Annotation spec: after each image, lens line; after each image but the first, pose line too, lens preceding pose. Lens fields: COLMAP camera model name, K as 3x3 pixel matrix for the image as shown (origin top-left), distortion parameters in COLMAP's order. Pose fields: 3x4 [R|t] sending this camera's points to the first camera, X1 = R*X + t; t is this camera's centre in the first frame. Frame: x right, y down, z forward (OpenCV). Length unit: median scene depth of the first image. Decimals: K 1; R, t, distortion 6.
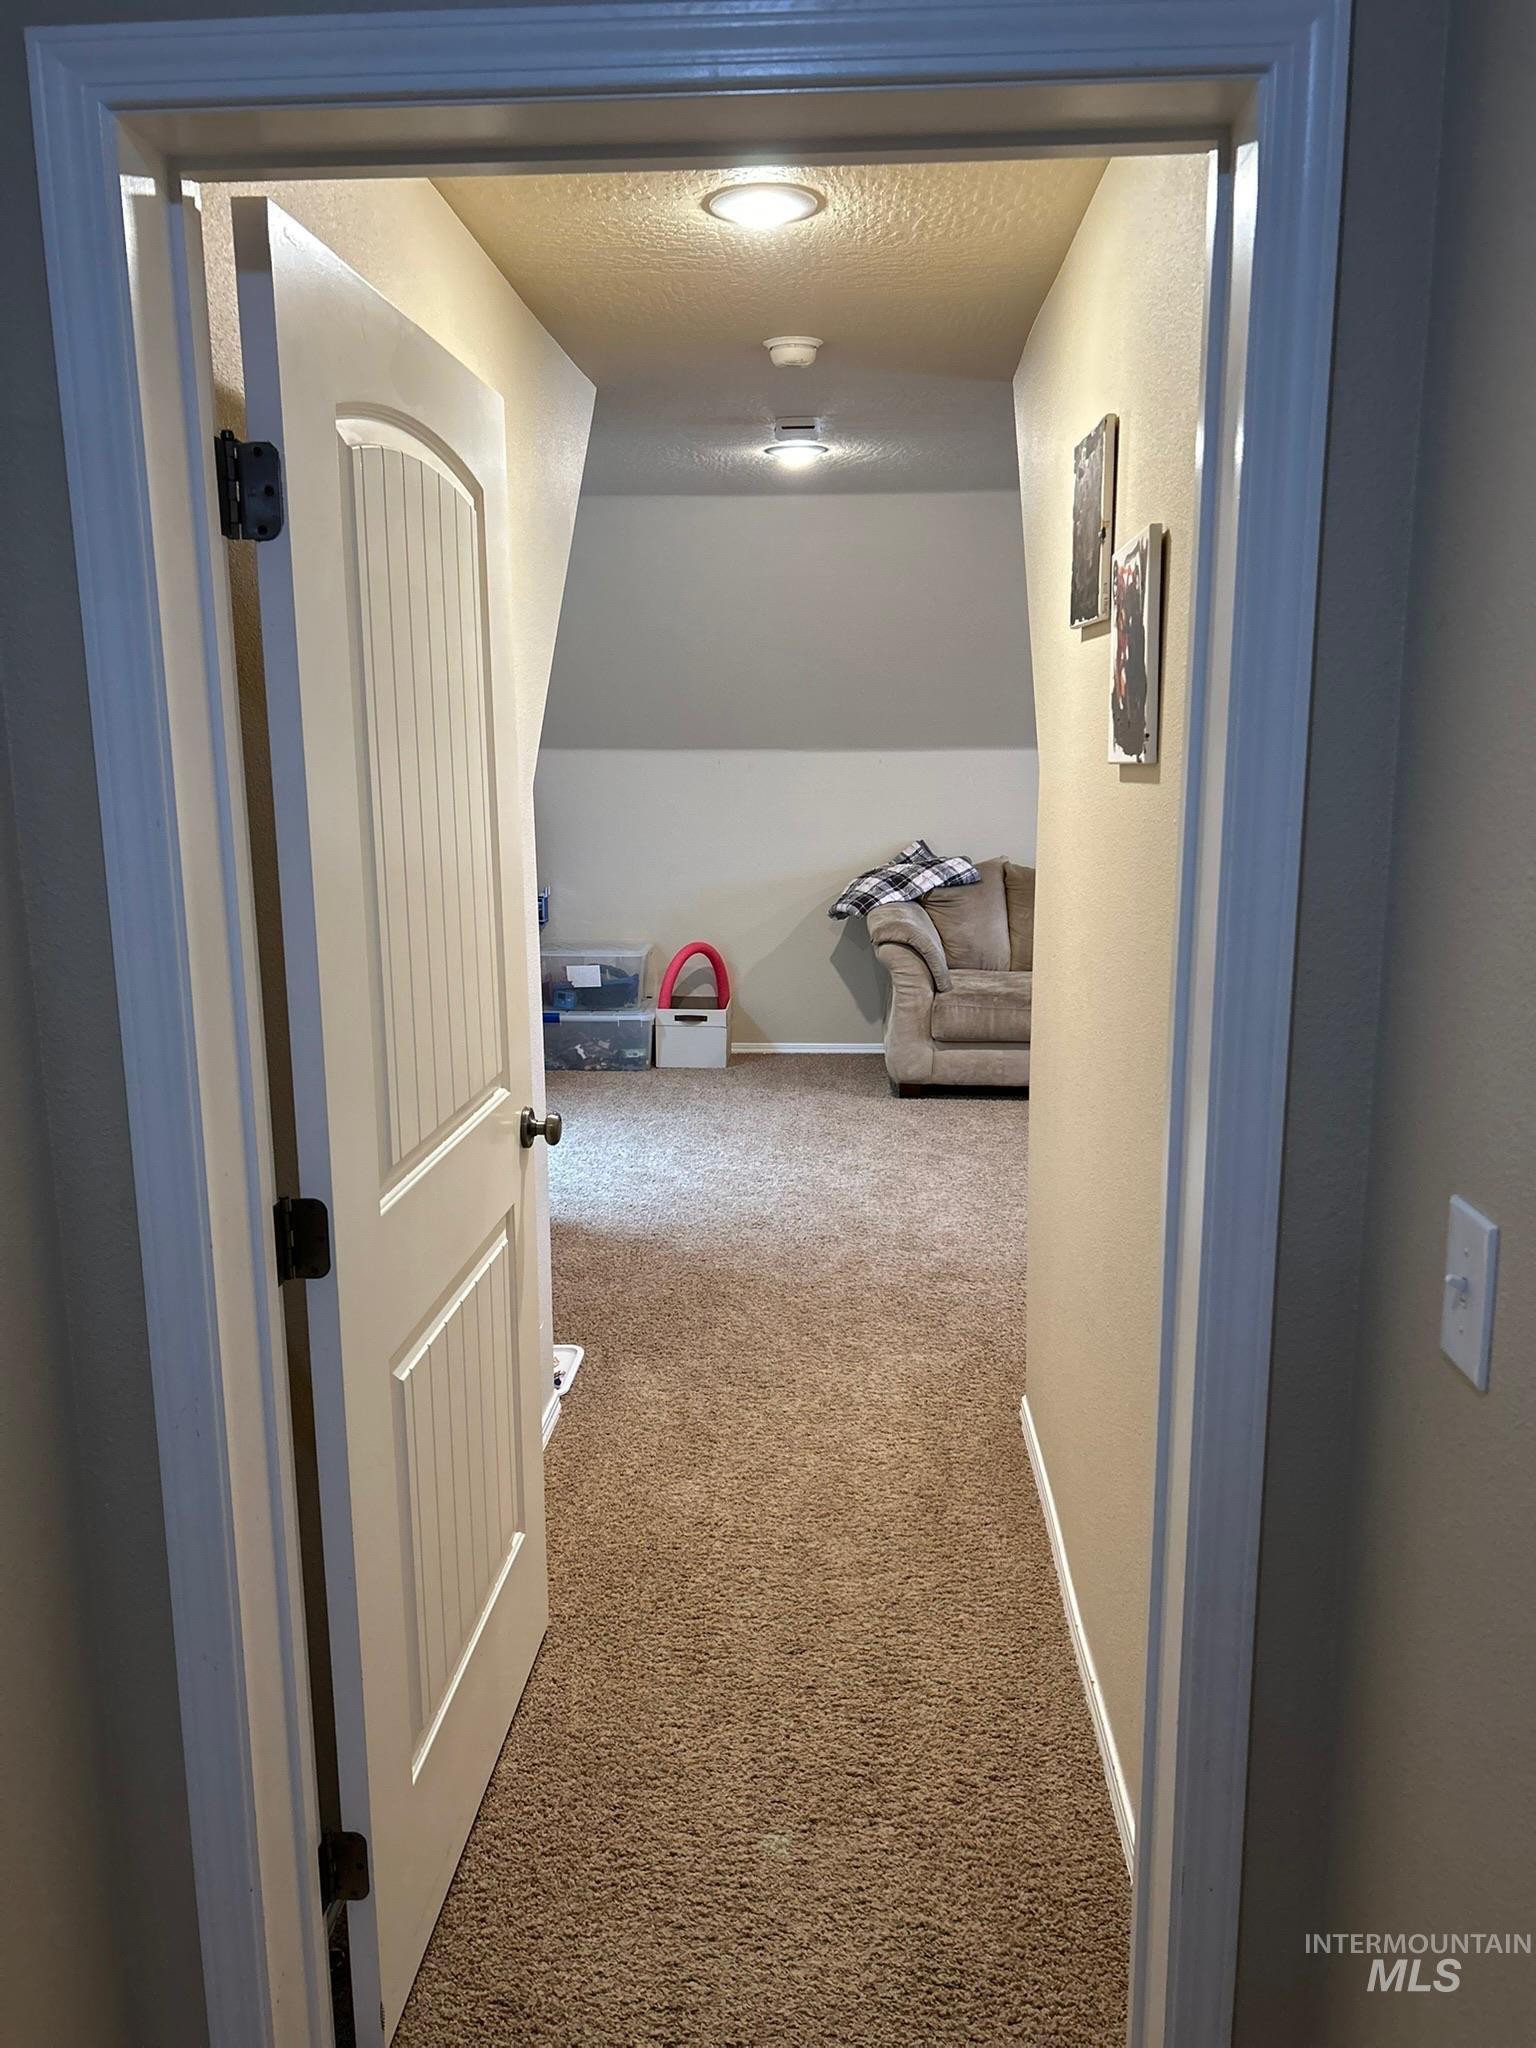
lens RADIAL K [[1530.9, 0, 766.2], [0, 1530.9, 1028.3], [0, 0, 1]] dist [0.097558, -0.002785]
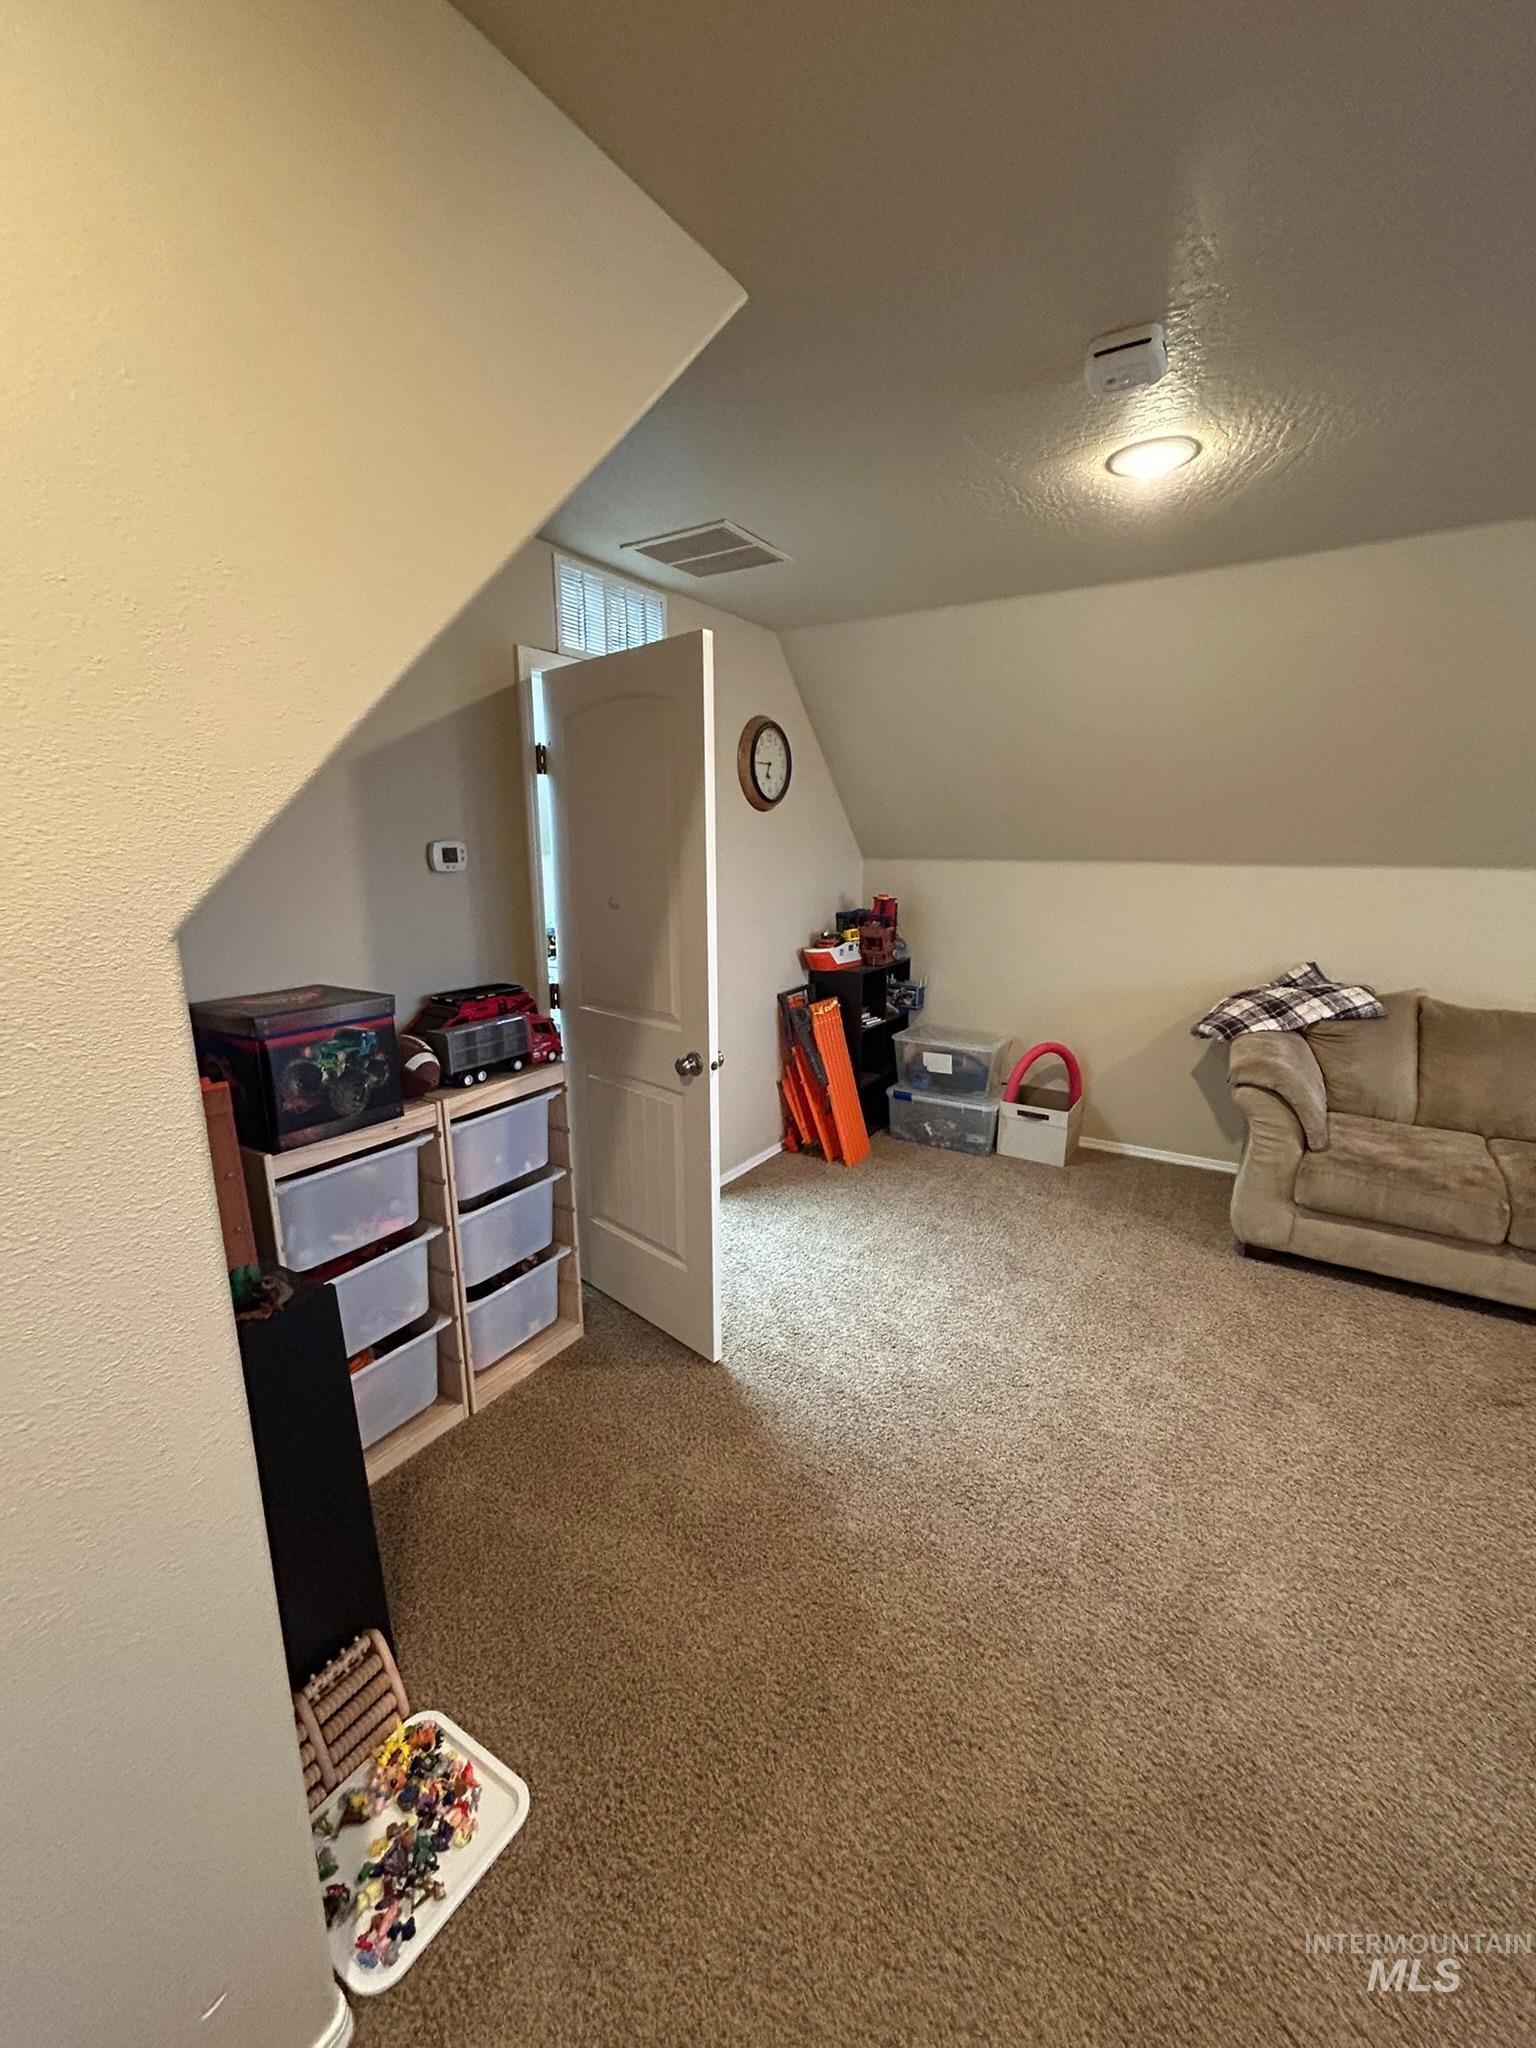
lens RADIAL K [[821.5, 0, 768.8], [0, 821.5, 1020.0], [0, 0, 1]] dist [-0.001518, 0.000138]
pose [[0.876372, 0.107541, -0.469475, 0.051240], [-0.099846, 0.994144, 0.041341, -0.078560], [0.471172, 0.010646, 0.881977, 0.419393]]
